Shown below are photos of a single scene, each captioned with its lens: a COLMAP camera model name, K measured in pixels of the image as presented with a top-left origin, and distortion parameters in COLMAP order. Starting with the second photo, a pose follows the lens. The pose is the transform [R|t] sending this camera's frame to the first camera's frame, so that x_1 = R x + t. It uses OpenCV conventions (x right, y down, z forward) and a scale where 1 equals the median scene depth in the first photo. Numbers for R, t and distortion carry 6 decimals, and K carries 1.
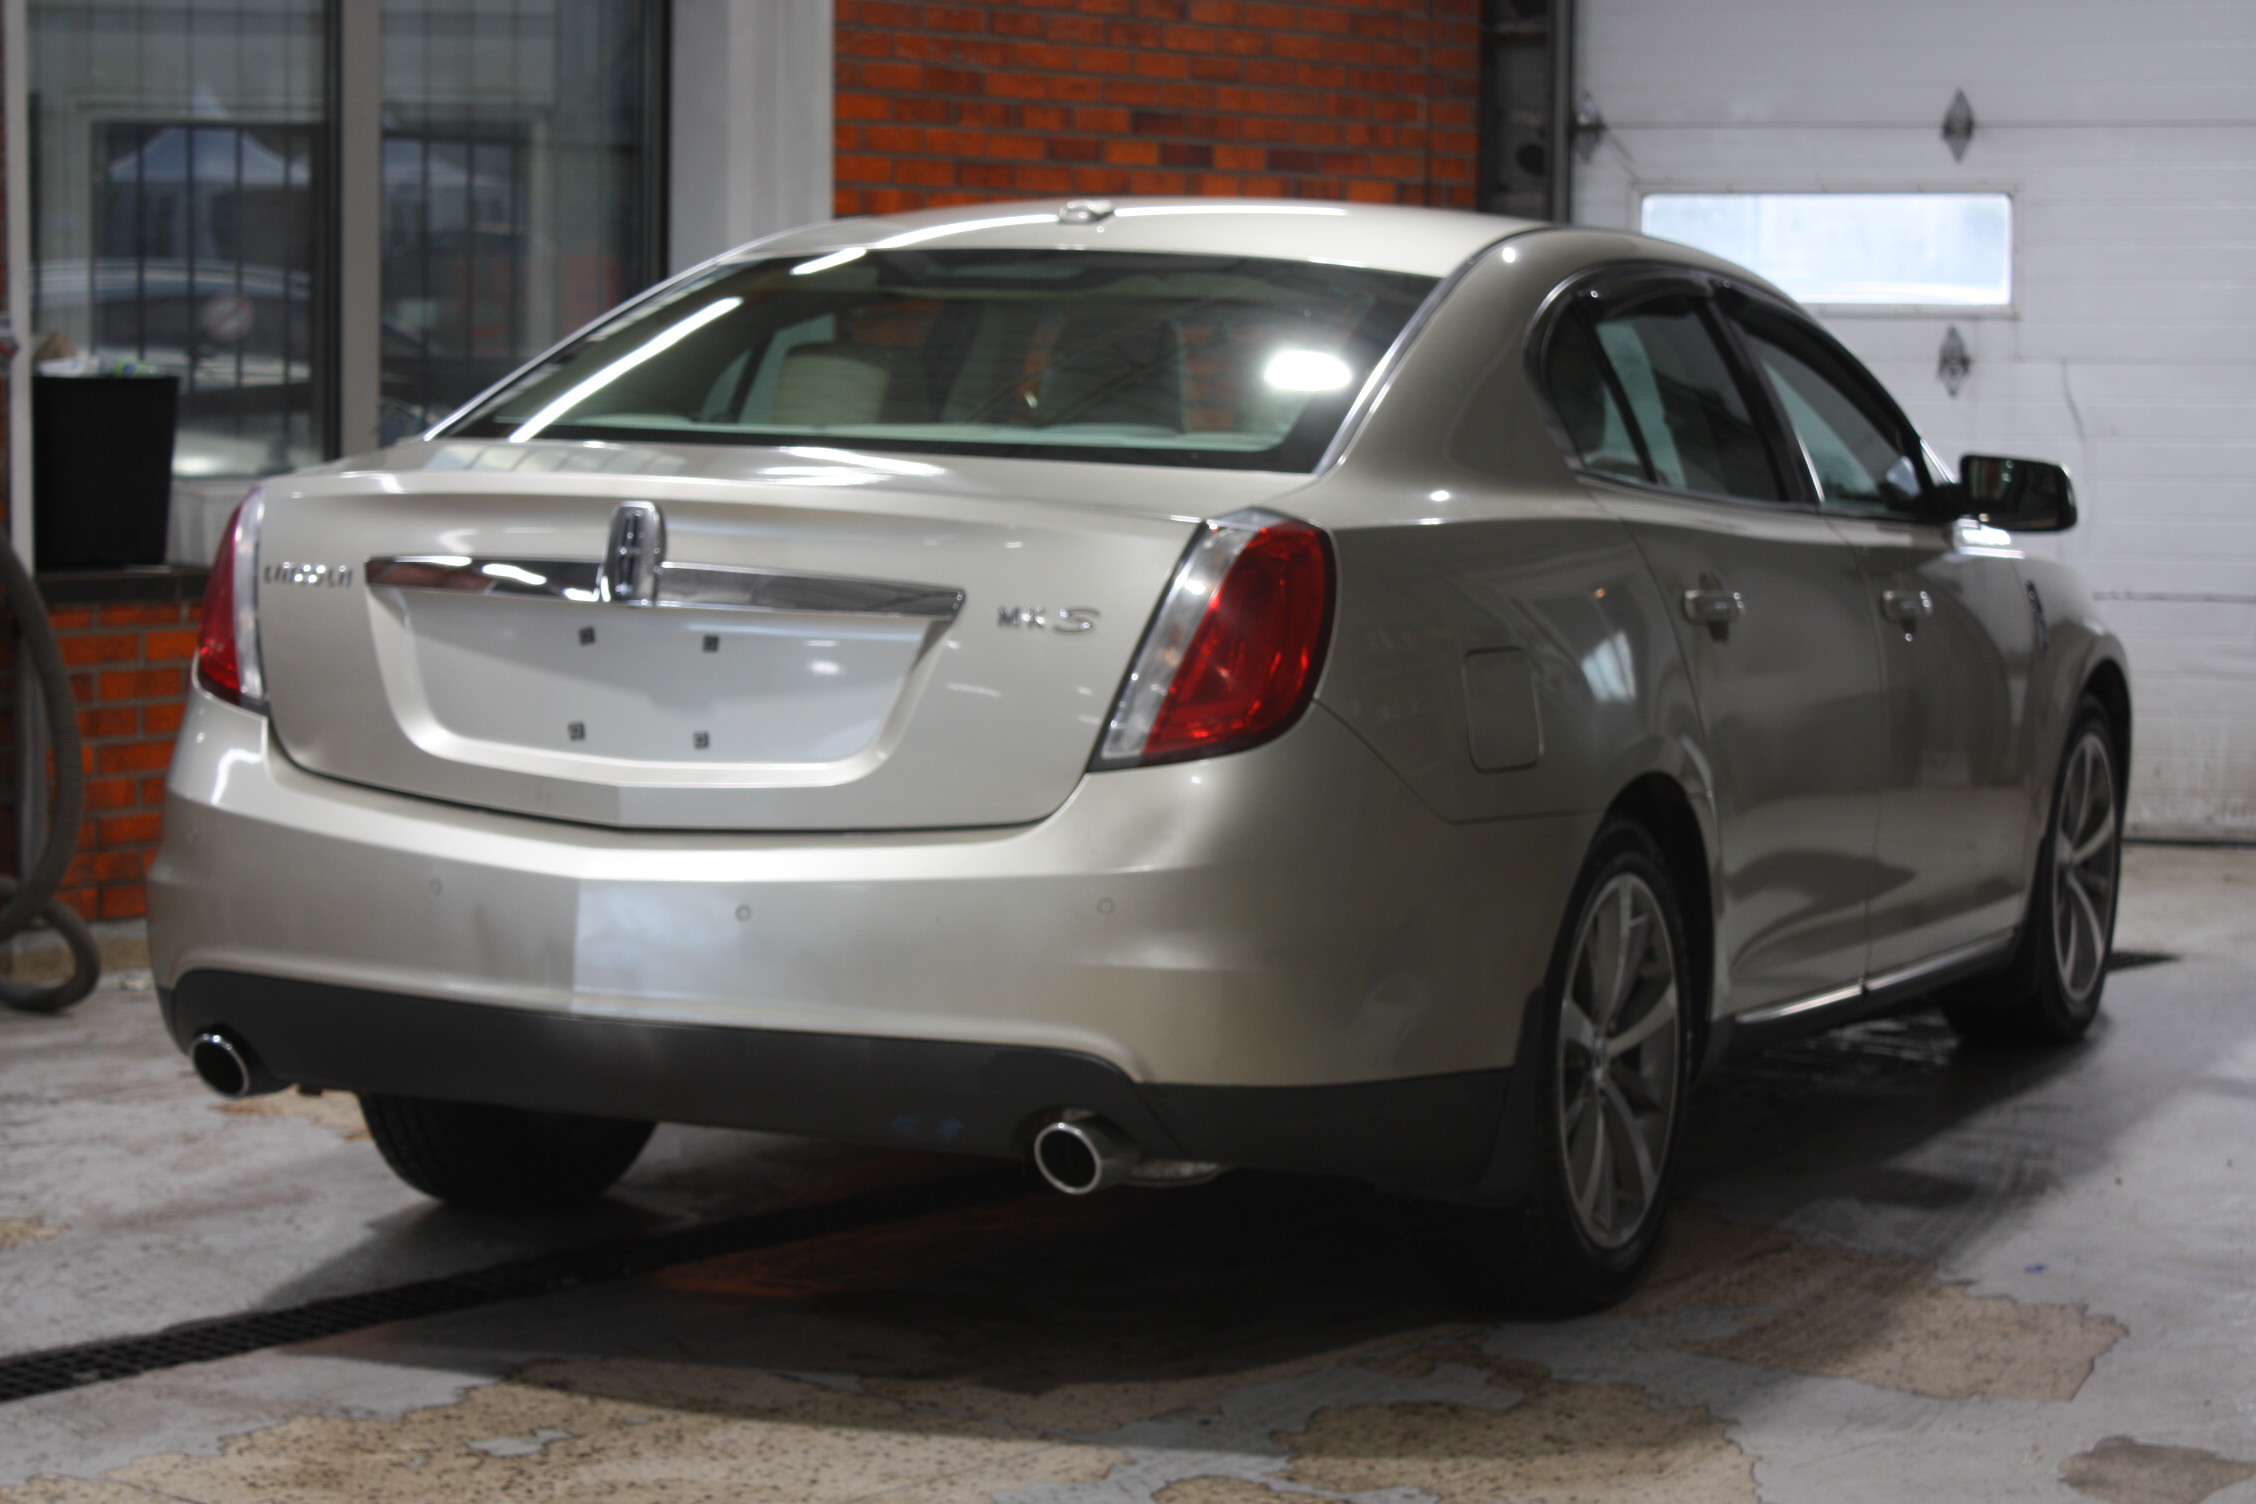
lens RADIAL K [[4692.4, 0, 1122.5], [0, 4692.4, 748.8], [0, 0, 1]] dist [0.143667, 0.000000]
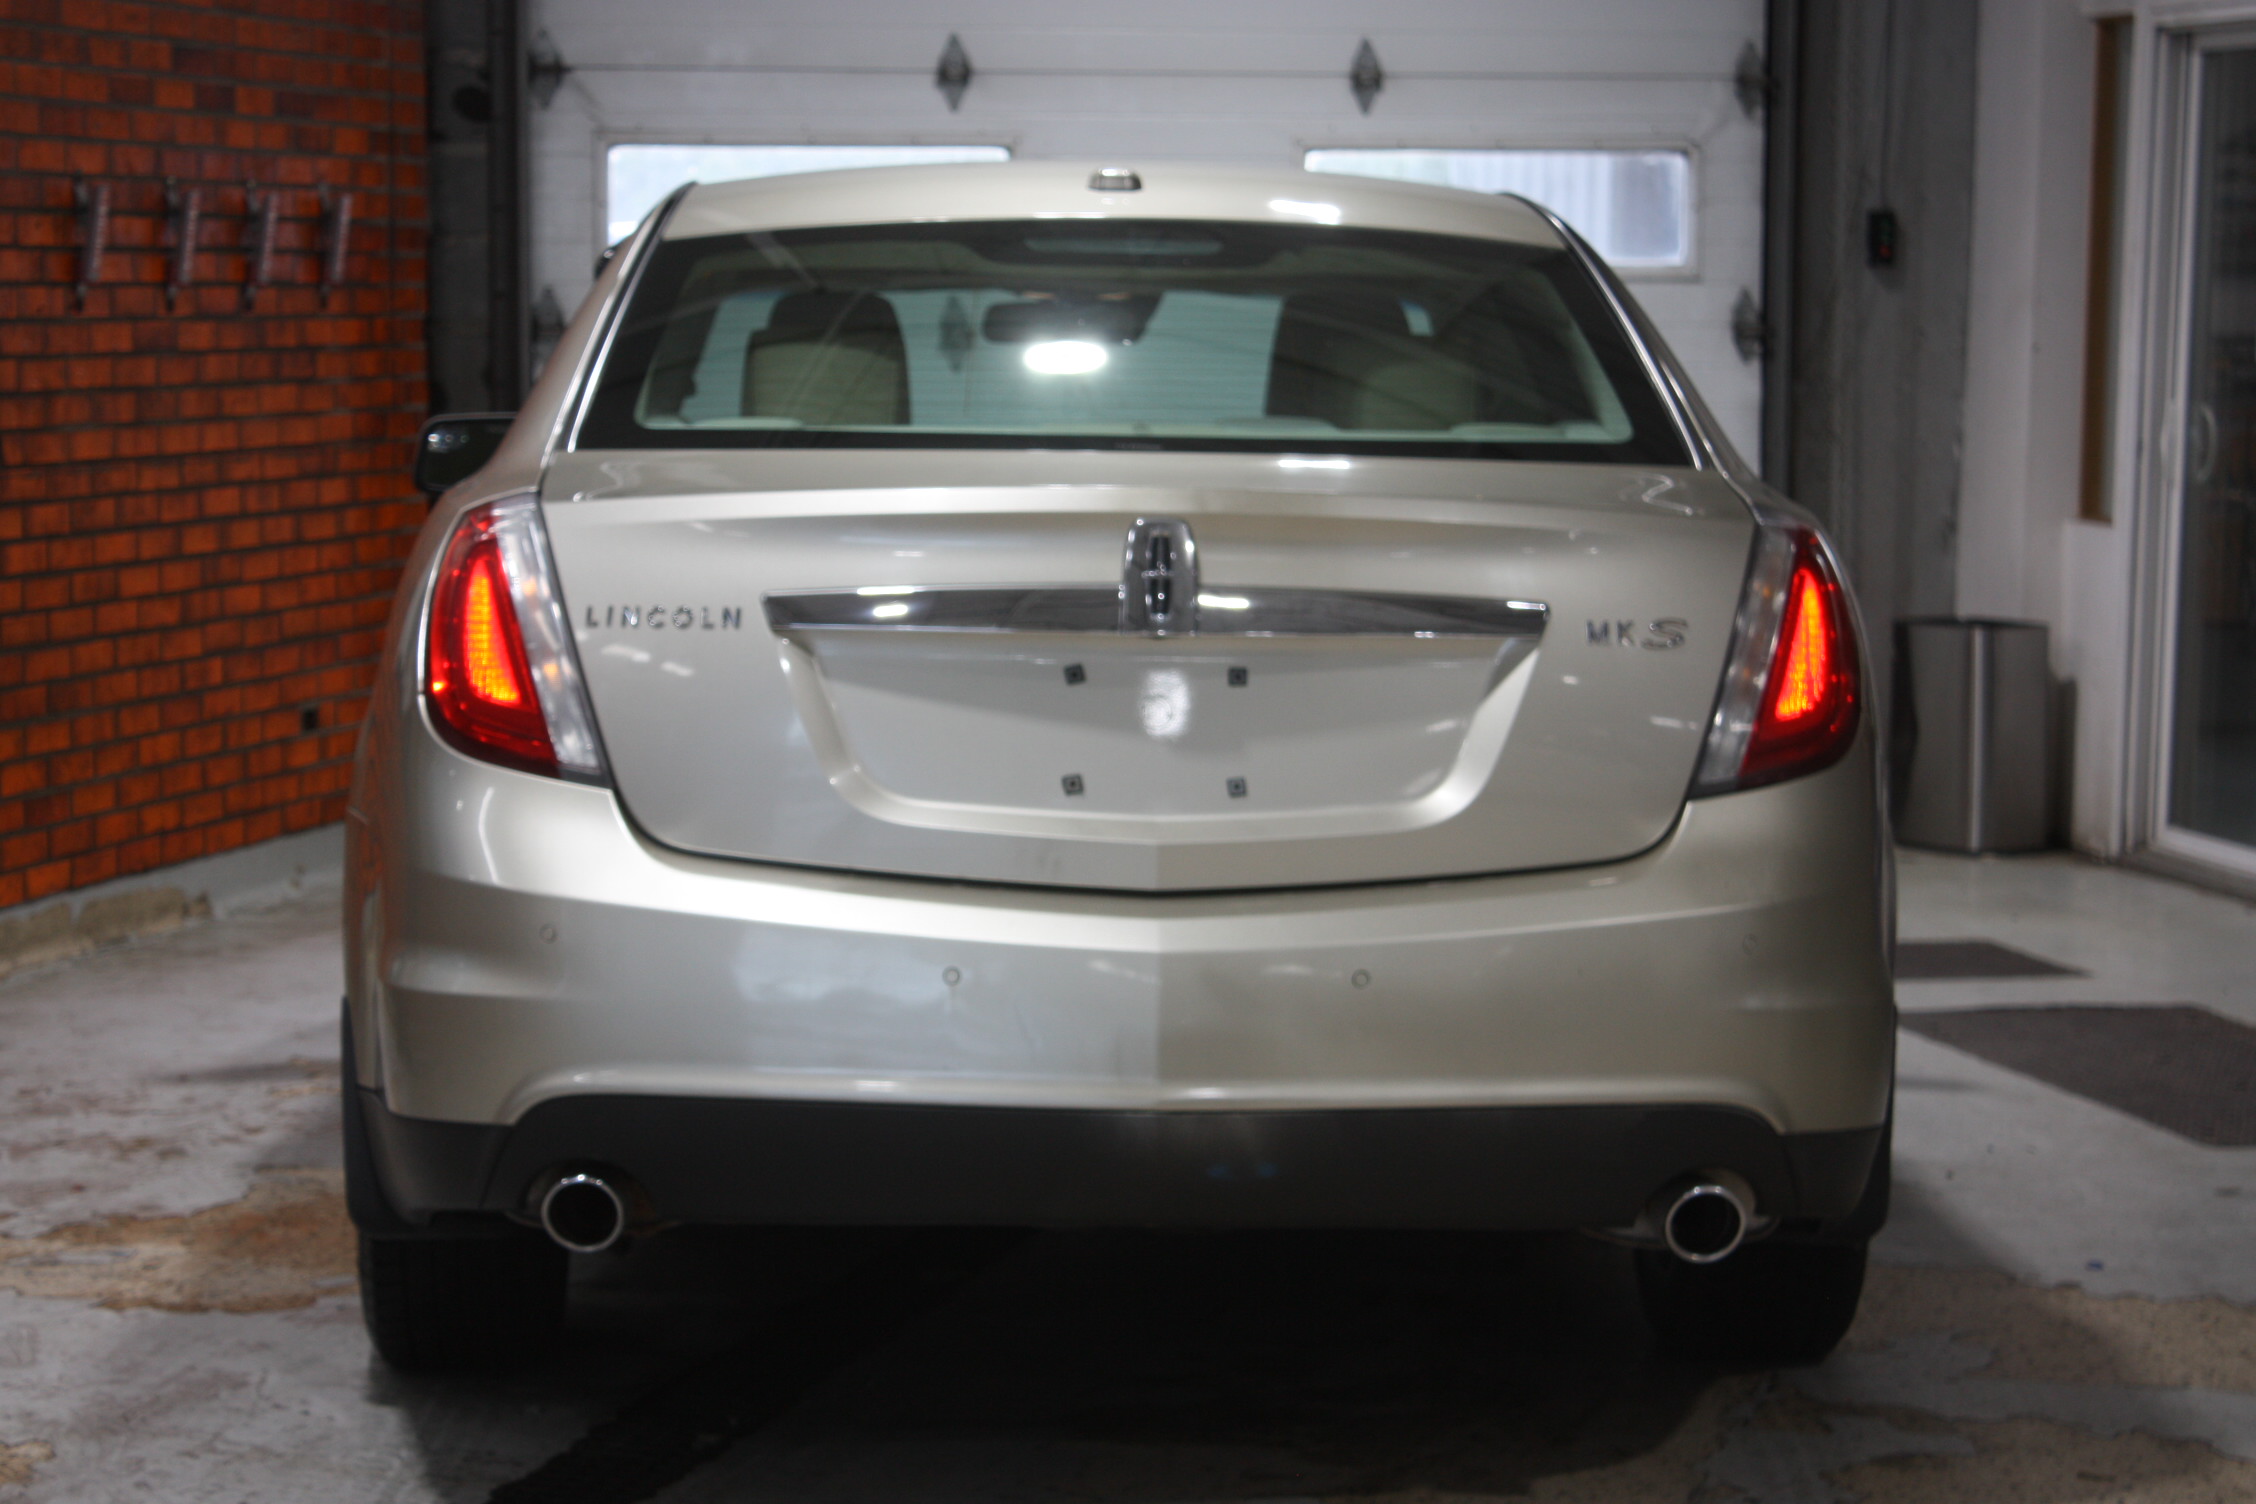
lens RADIAL K [[5537.8, 0, 1130.4], [0, 5537.8, 744.7], [0, 0, 1]] dist [0.028789, 0.000000]
pose [[0.893046, -0.046670, 0.447538, -0.273031], [0.049257, 0.998769, 0.005863, -0.008078], [-0.447261, 0.016809, 0.894245, 0.040004]]
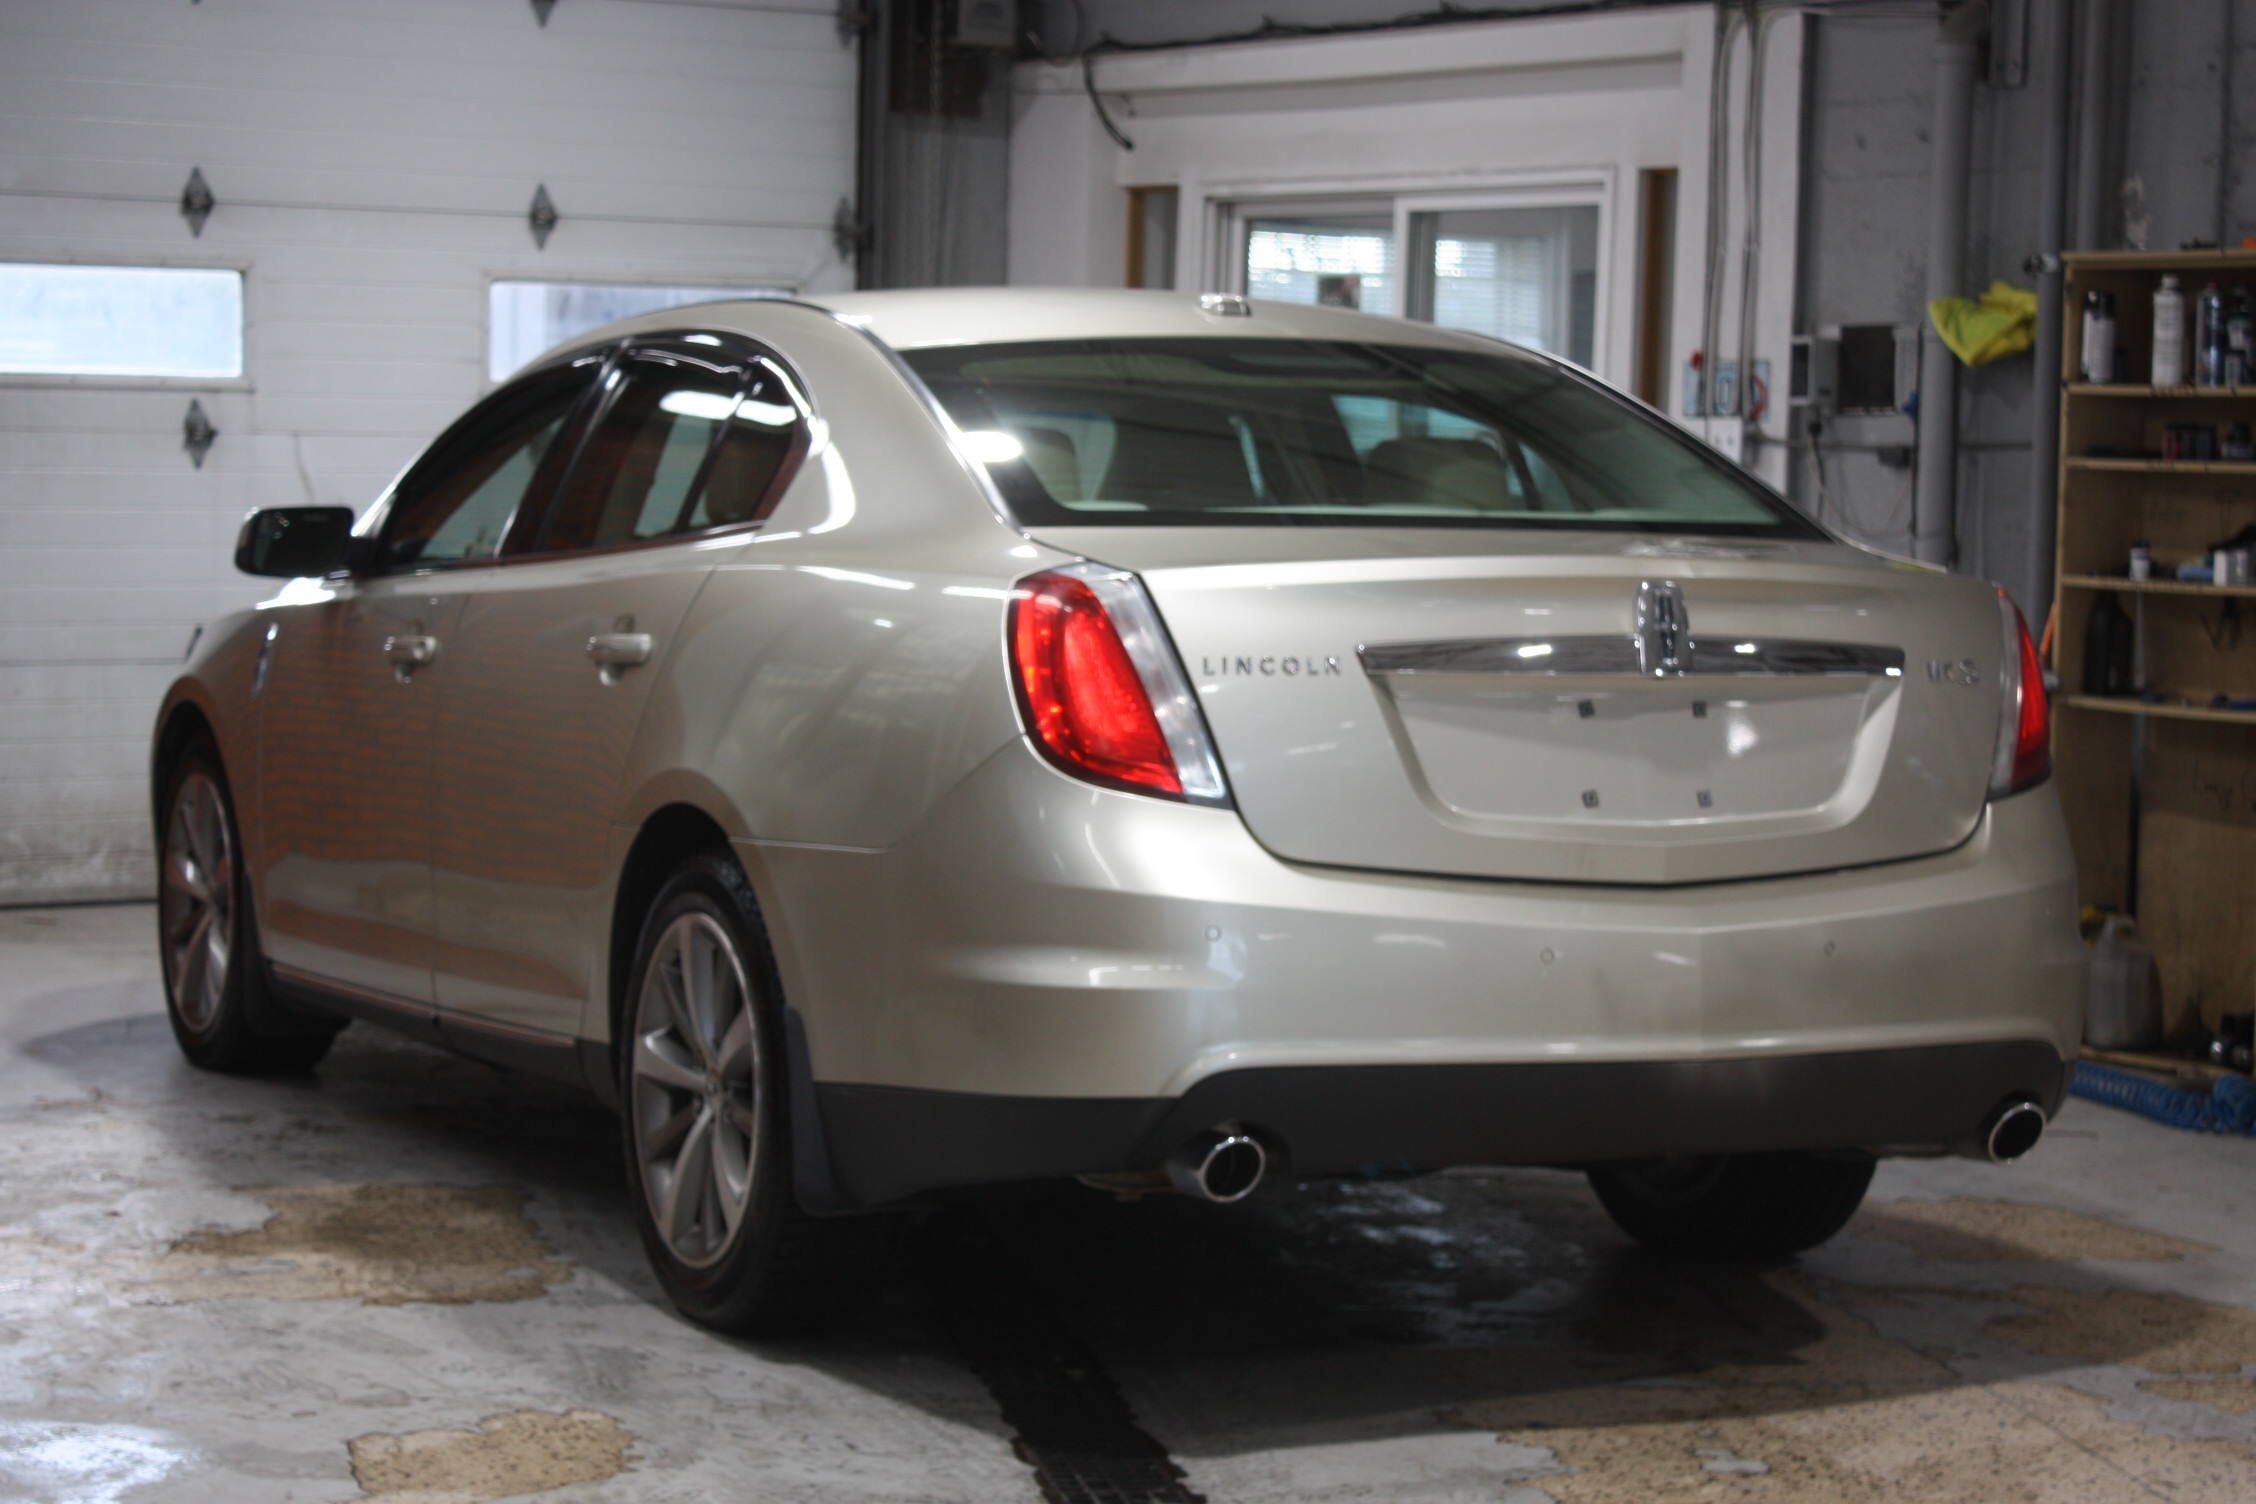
lens RADIAL K [[4745.3, 0, 1129.0], [0, 4745.3, 760.5], [0, 0, 1]] dist [0.177924, 0.000000]
pose [[0.643647, -0.056801, 0.763212, -0.487255], [0.064130, 0.997738, 0.020172, -0.019843], [-0.762631, 0.035961, 0.645833, 0.186131]]
